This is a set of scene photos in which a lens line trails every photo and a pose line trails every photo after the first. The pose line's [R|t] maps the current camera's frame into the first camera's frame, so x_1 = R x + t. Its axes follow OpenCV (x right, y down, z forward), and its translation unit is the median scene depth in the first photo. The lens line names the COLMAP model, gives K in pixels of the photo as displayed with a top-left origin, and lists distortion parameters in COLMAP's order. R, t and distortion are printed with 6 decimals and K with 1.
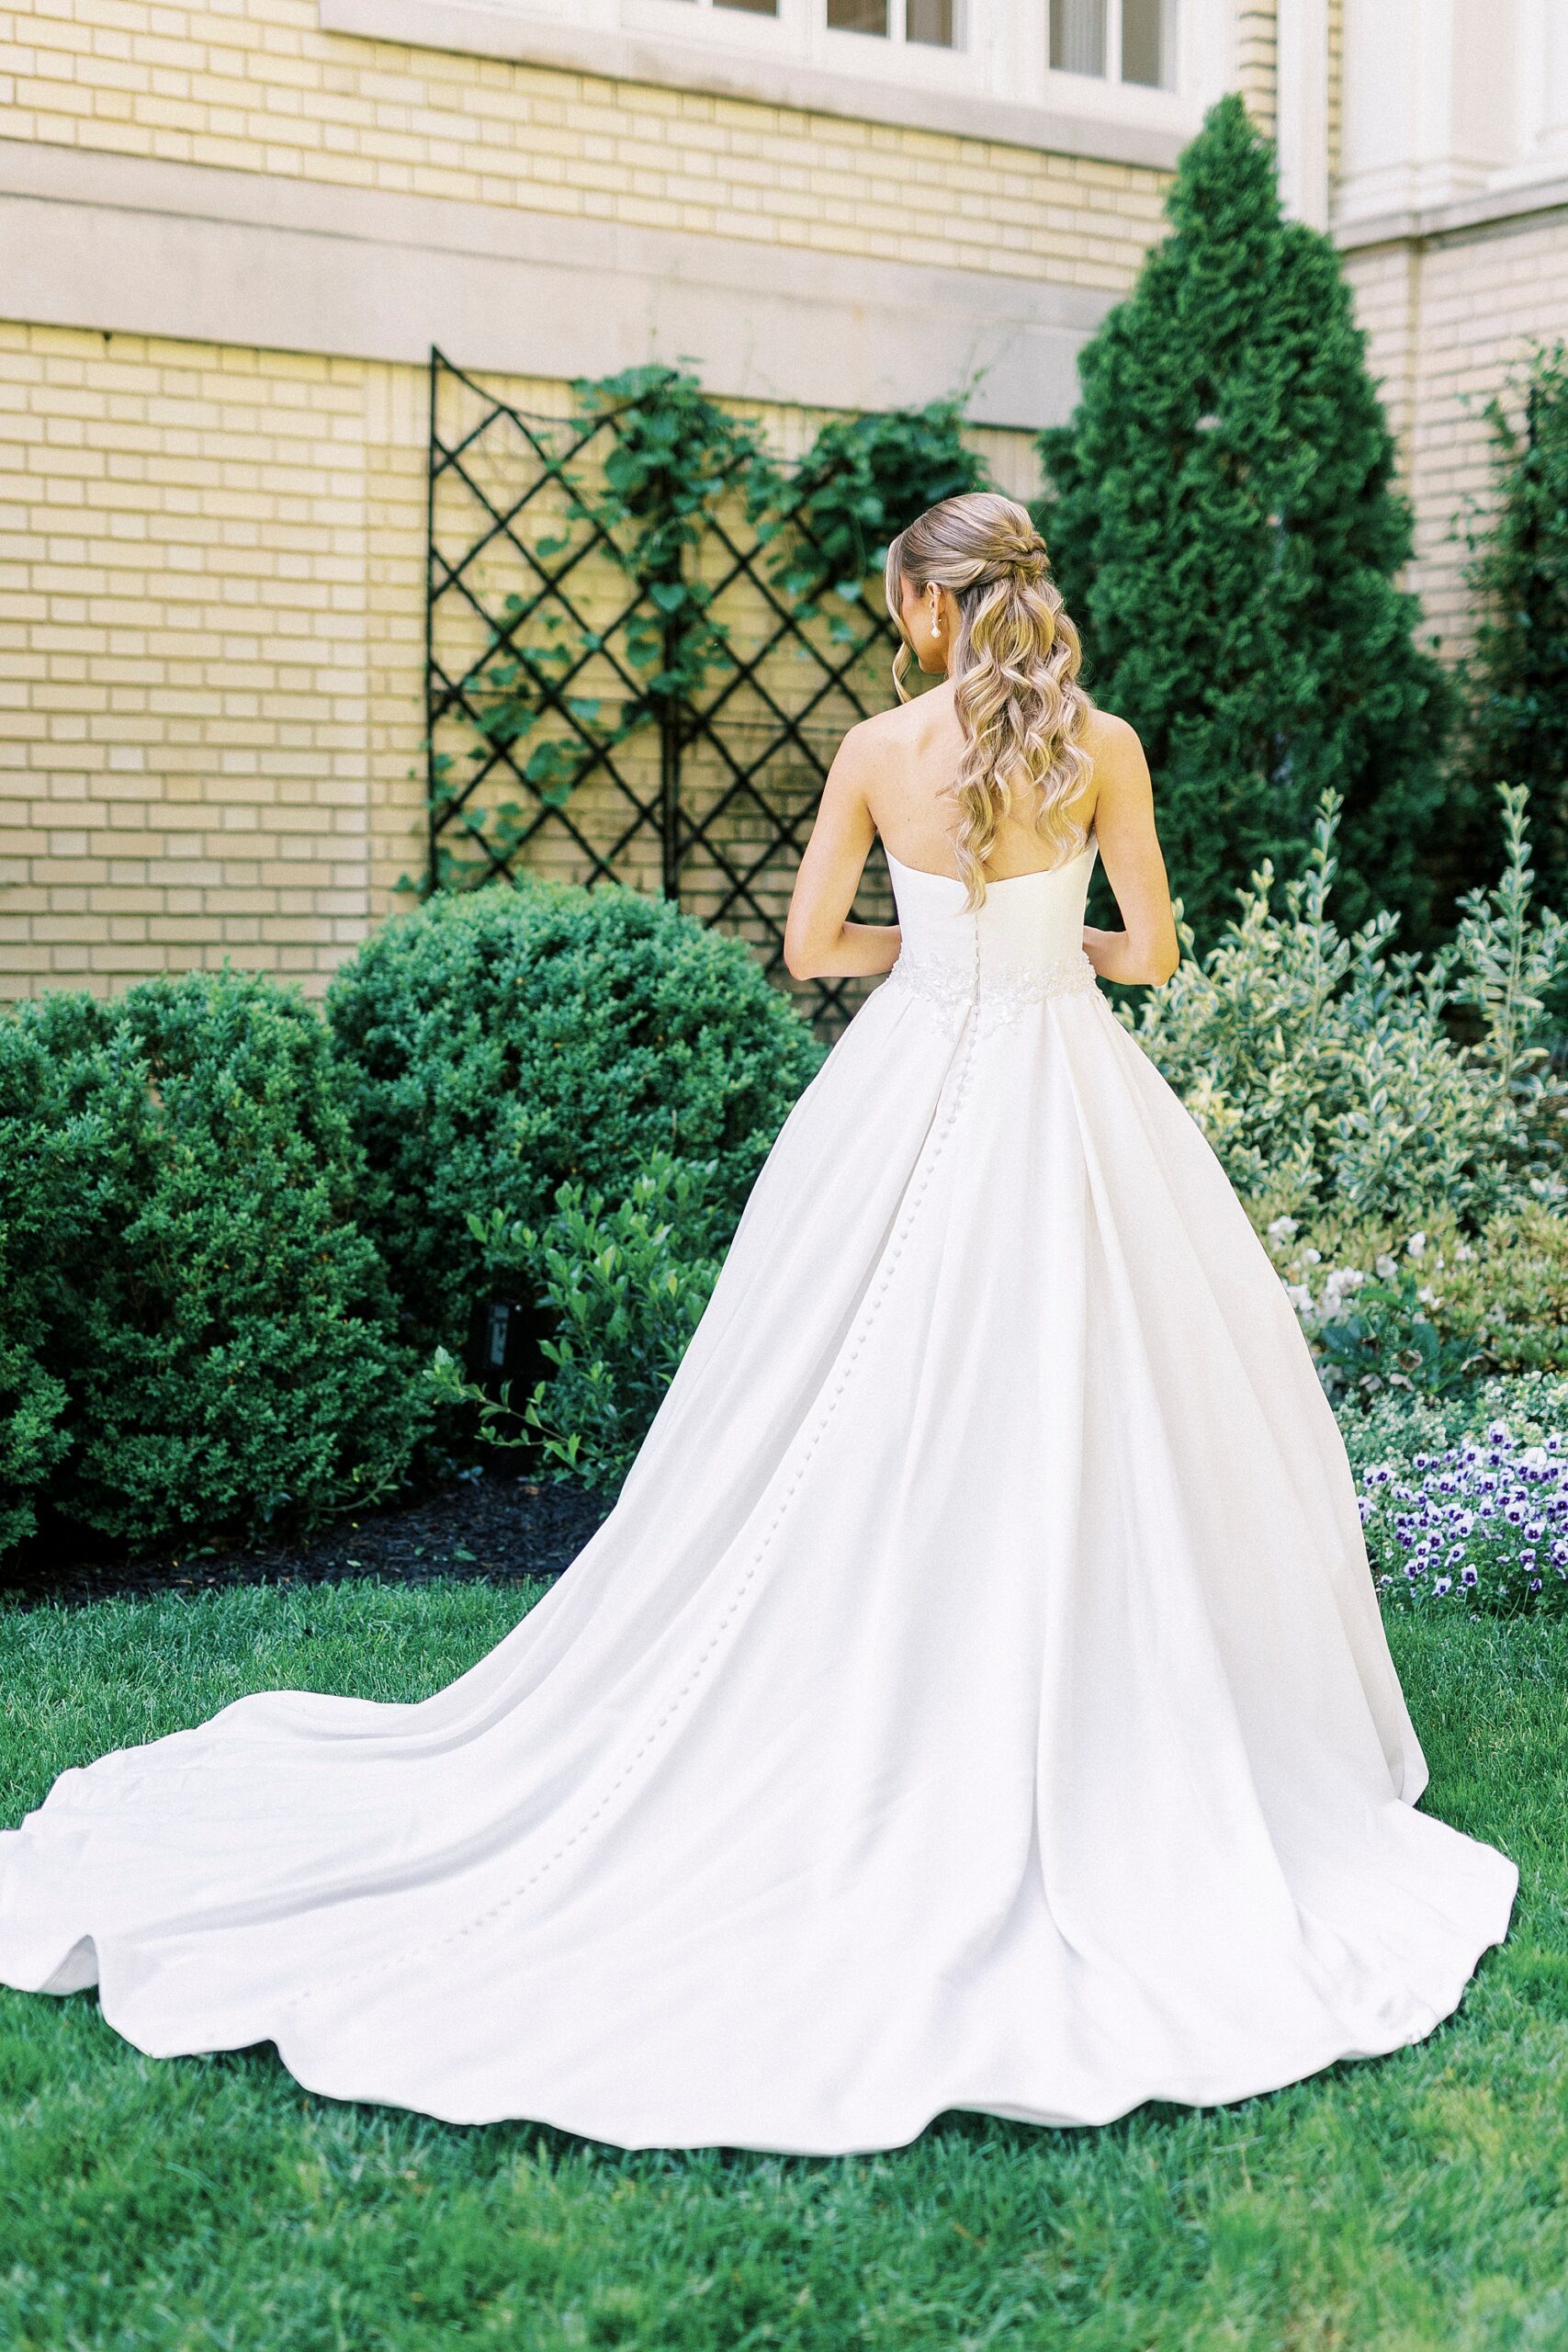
lens RADIAL K [[3509.5, 0, 784.0], [0, 3509.5, 1176.0], [0, 0, 1]] dist [0.001599, -0.013194]
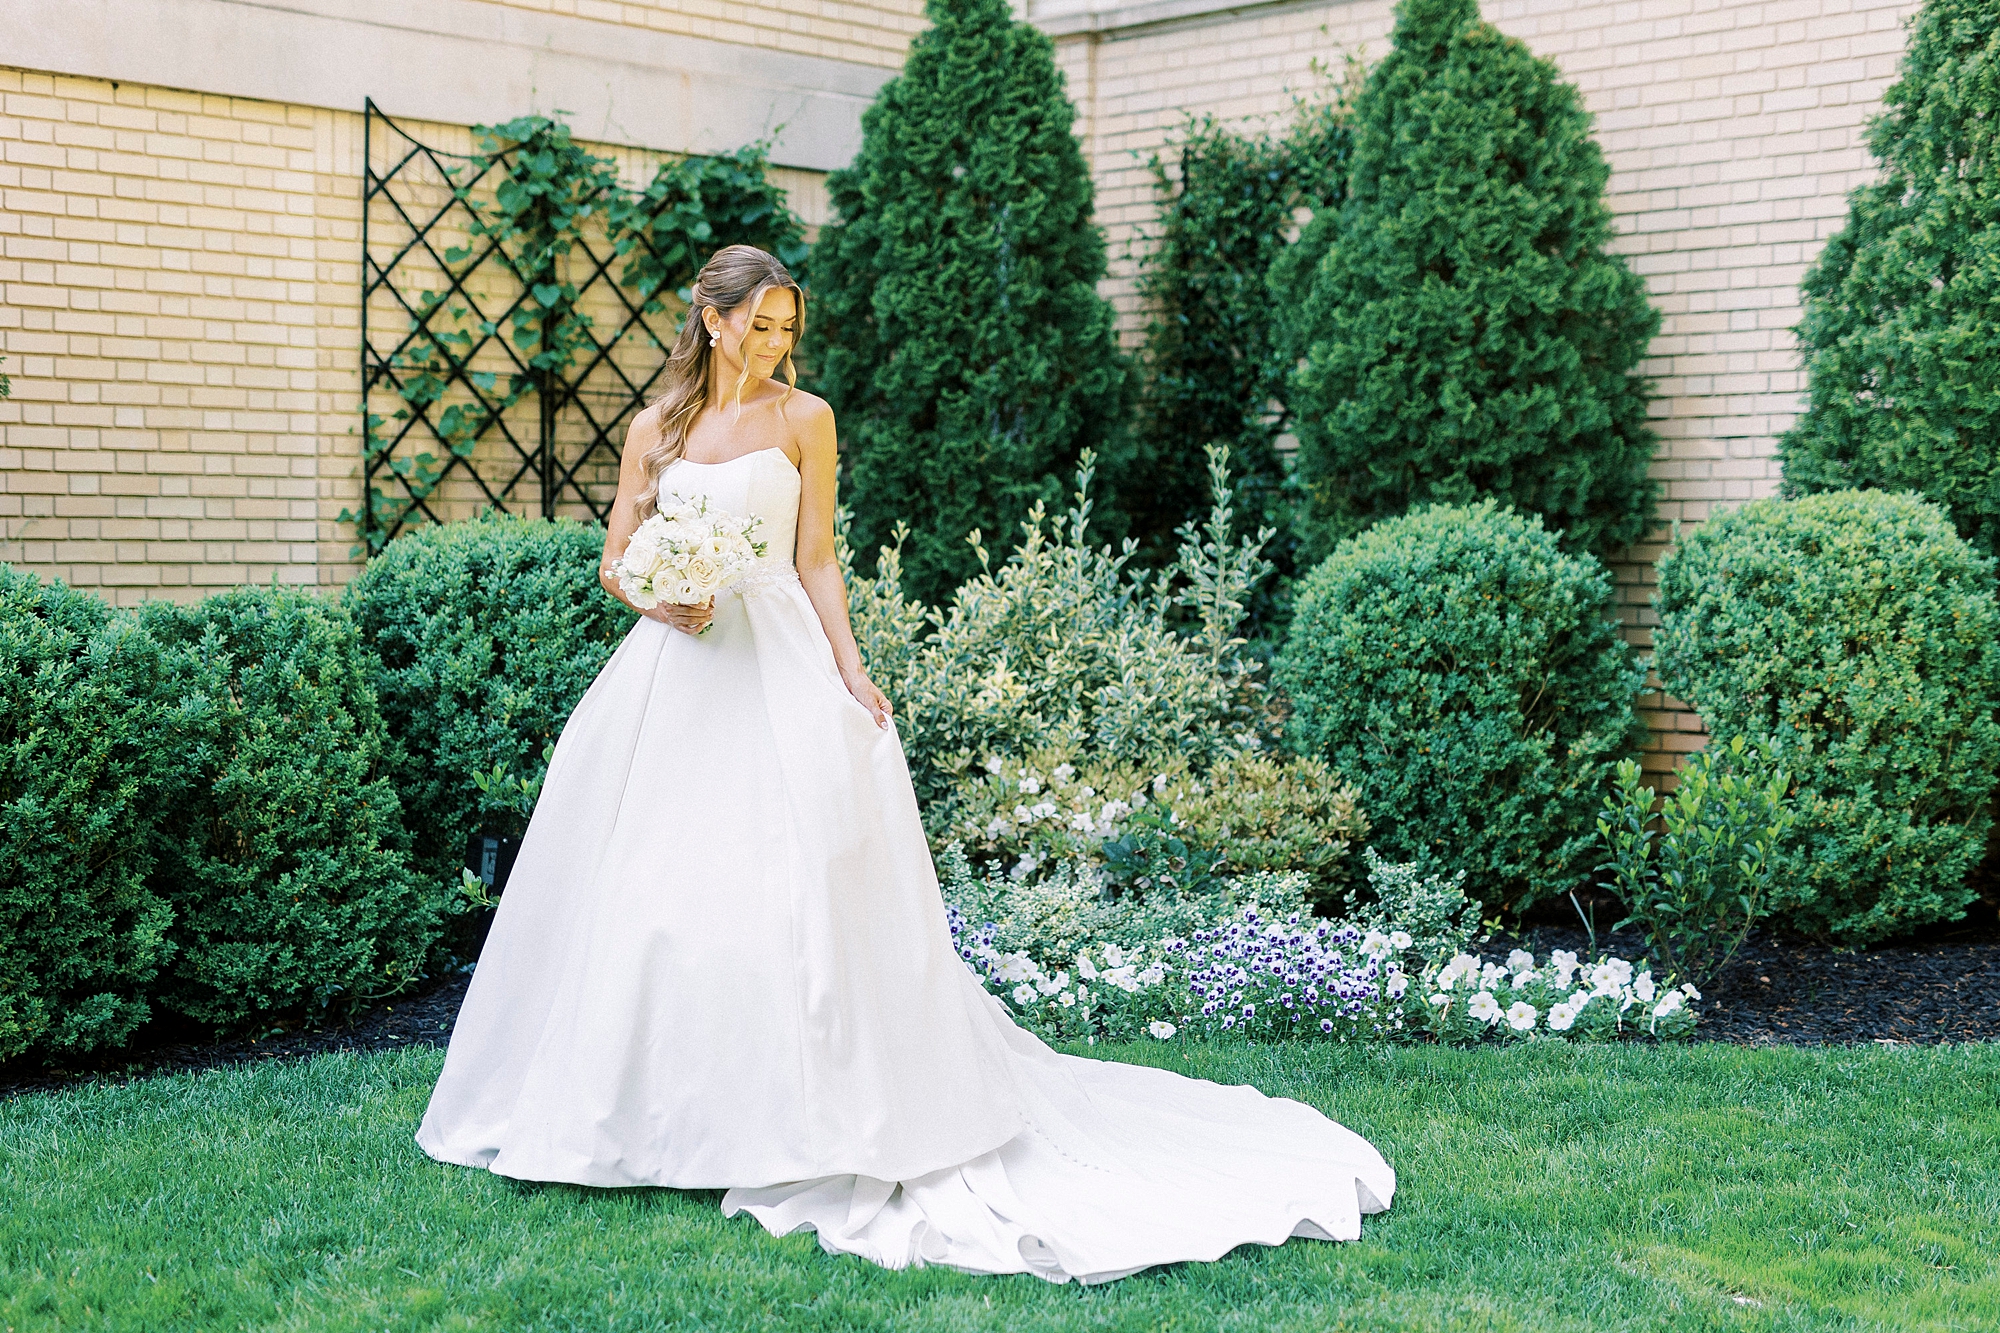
lens RADIAL K [[2877.5, 0, 1000.0], [0, 2877.5, 666.5], [0, 0, 1]] dist [-0.009460, 0.004042]
pose [[0.982815, -0.008252, 0.184411, -0.068525], [0.013646, 0.999515, -0.027997, 0.003920], [-0.184090, 0.030032, 0.982450, -0.068973]]
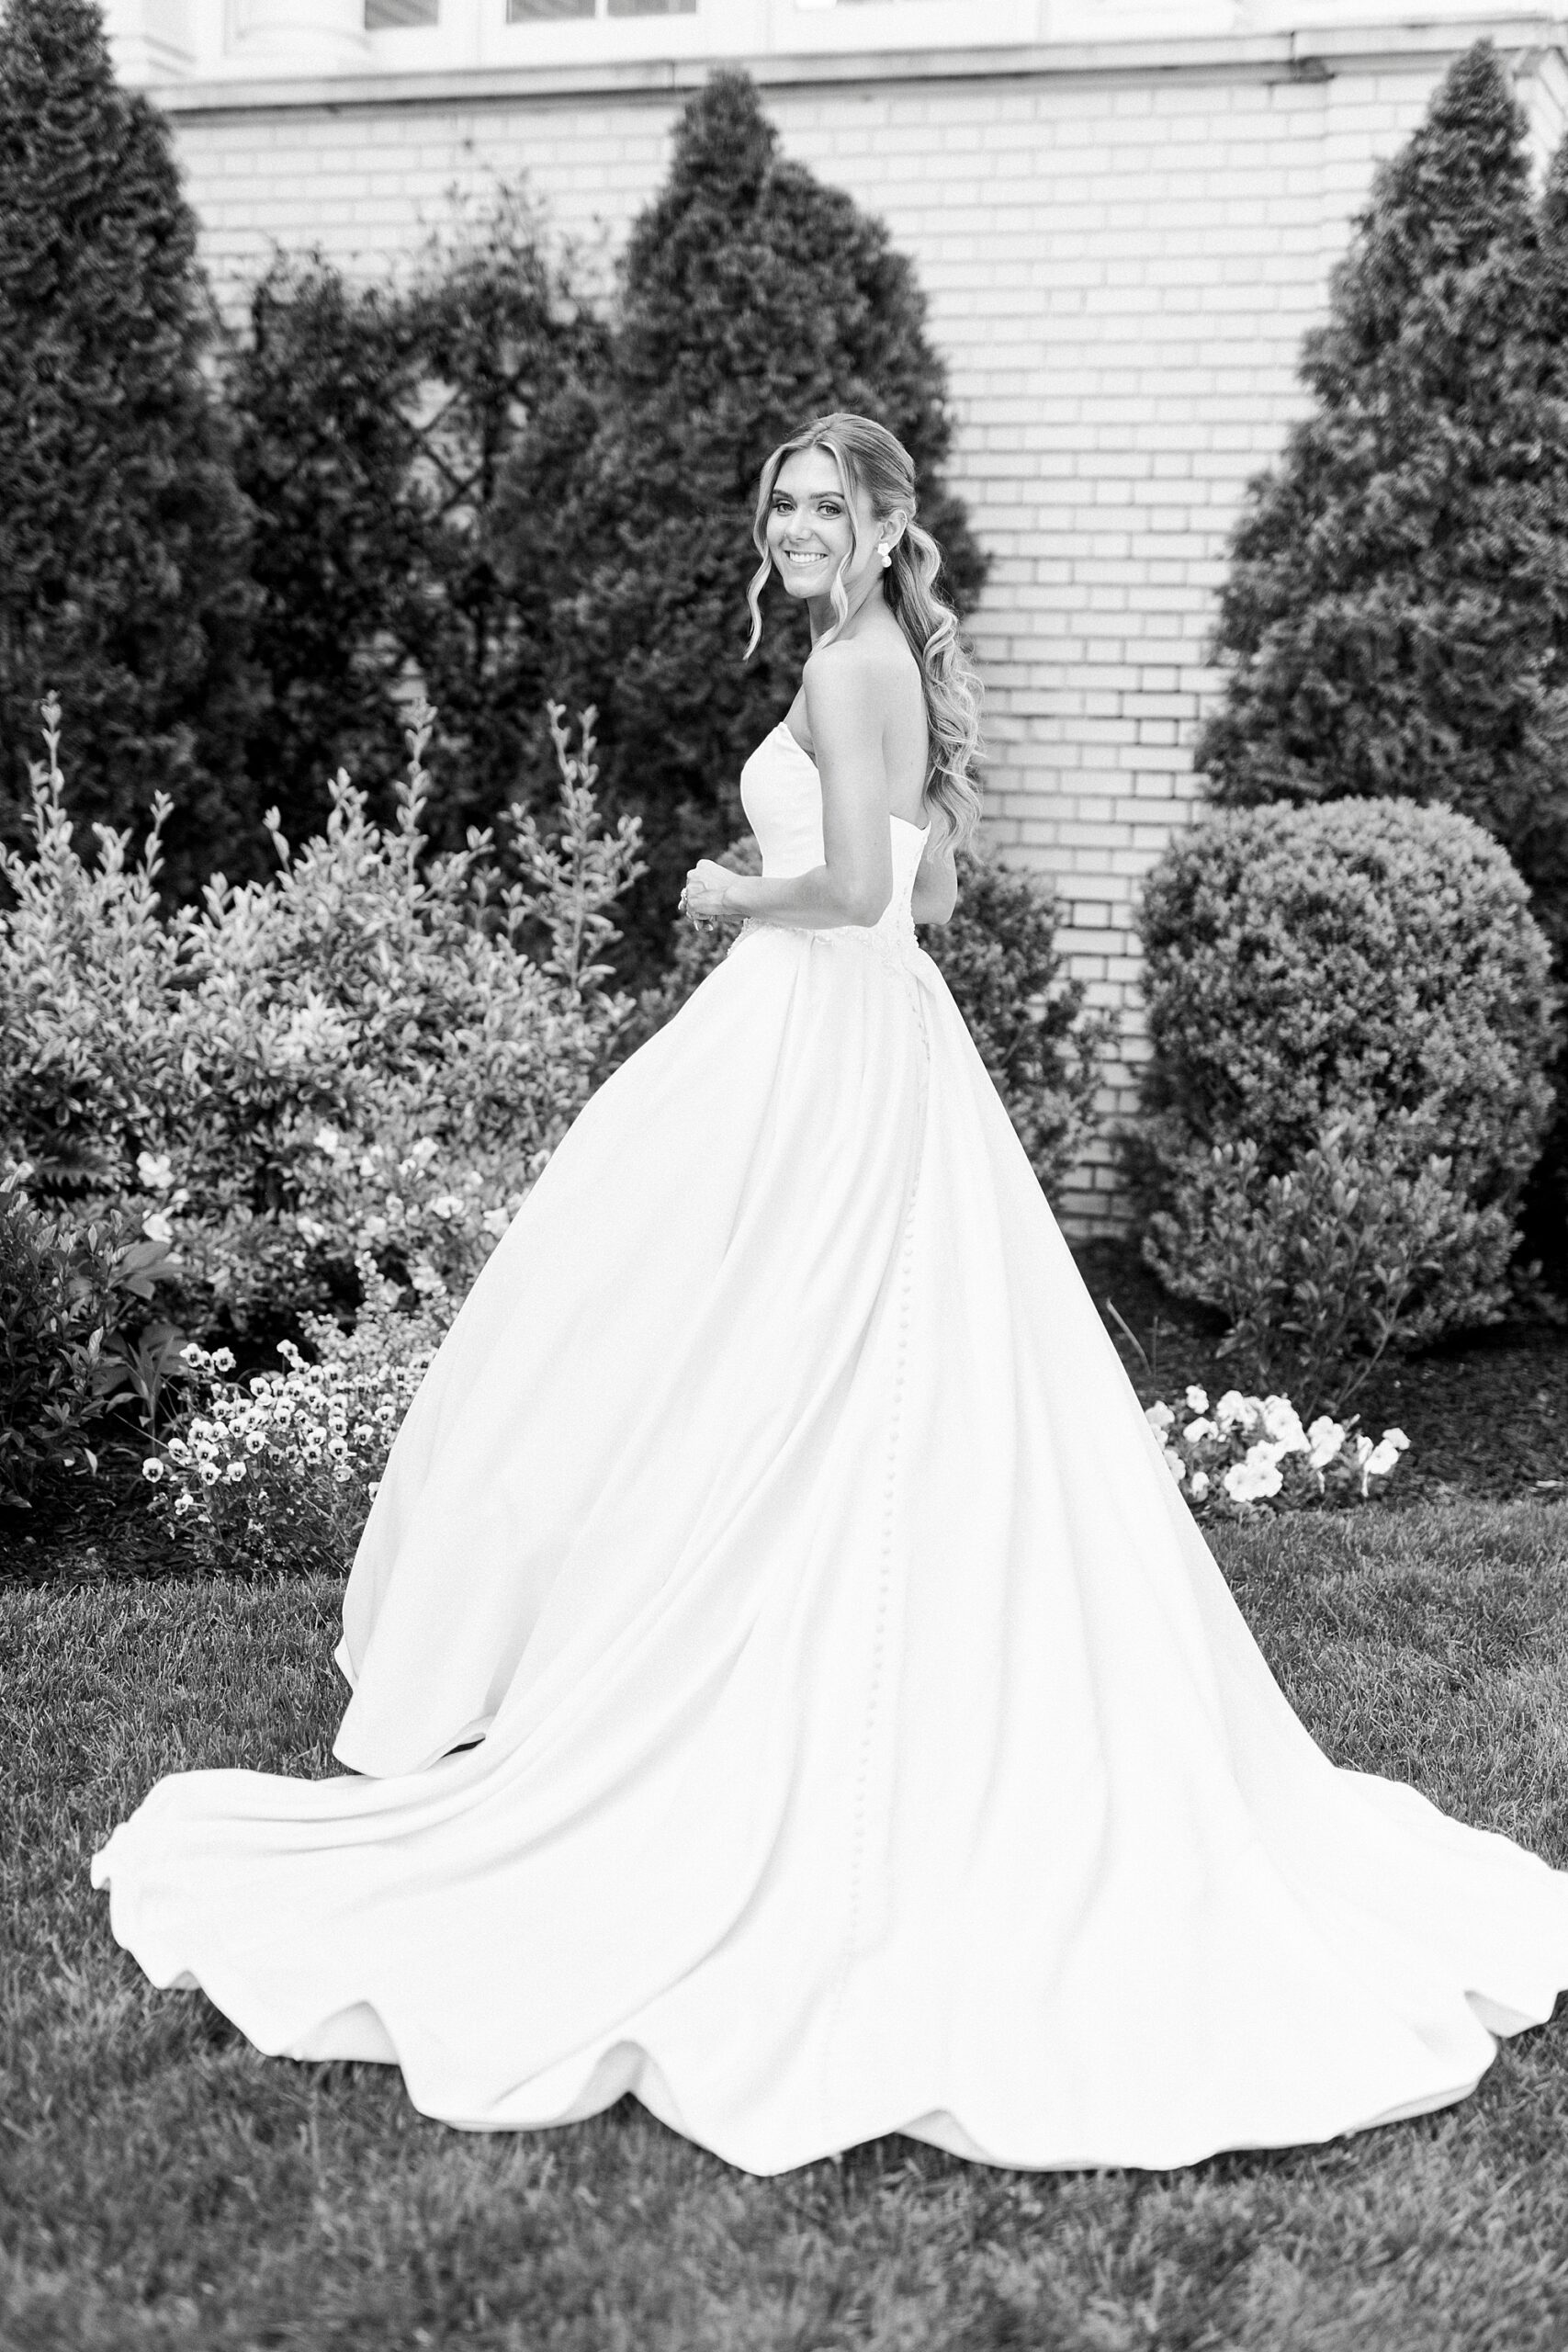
lens RADIAL K [[3363.3, 0, 756.0], [0, 3363.3, 1171.2], [0, 0, 1]] dist [0.017347, -0.039860]
pose [[0.823118, -0.030560, 0.567048, -0.251832], [0.005534, 0.998935, 0.045803, -0.017299], [-0.567844, -0.034564, 0.822410, 0.136177]]
